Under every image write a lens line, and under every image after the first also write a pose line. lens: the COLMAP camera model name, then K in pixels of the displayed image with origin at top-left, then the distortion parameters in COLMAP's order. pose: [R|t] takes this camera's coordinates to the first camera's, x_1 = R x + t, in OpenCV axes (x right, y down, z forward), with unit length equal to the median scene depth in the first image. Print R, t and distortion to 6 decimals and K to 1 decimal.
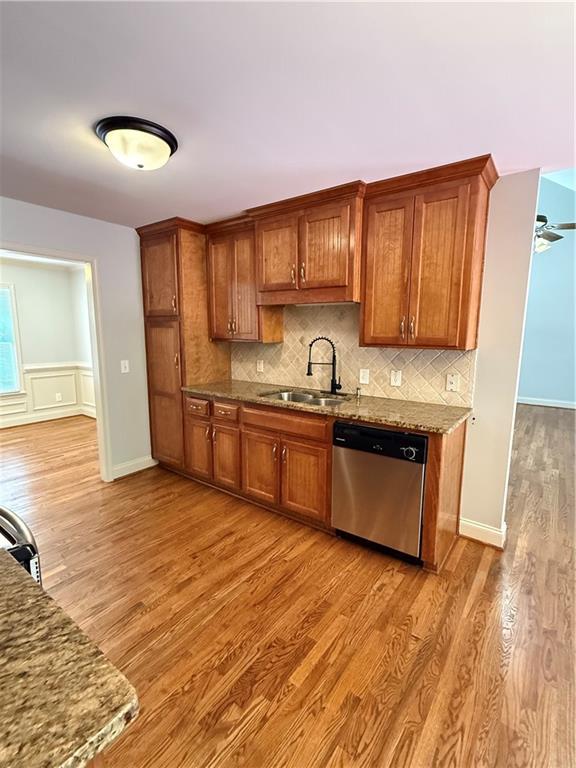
lens RADIAL K [[360.4, 0, 288.5], [0, 360.4, 383.0], [0, 0, 1]] dist [0.005664, 0.000553]
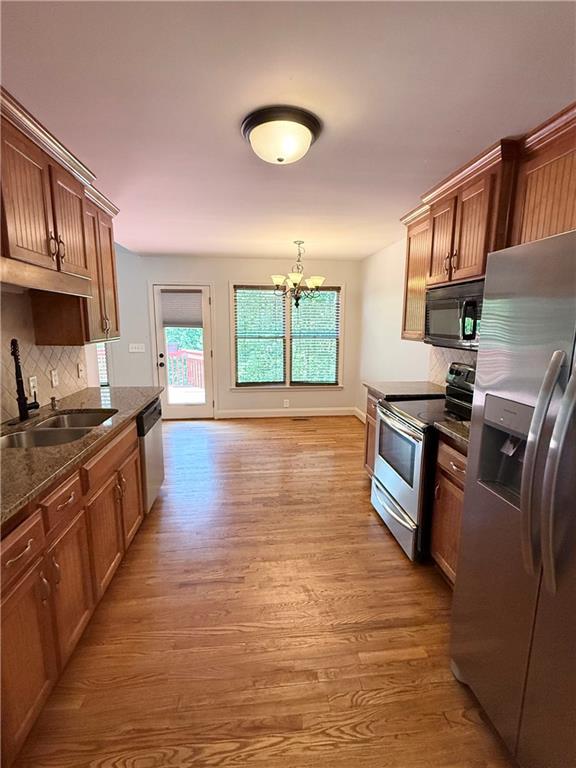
lens RADIAL K [[360.4, 0, 287.5], [0, 360.4, 385.5], [0, 0, 1]] dist [0.005664, 0.000553]
pose [[-0.679639, -0.137026, 0.720635, -1.176784], [0.100397, 0.955778, 0.276423, -0.287650], [-0.726644, 0.260217, -0.635827, 1.727834]]
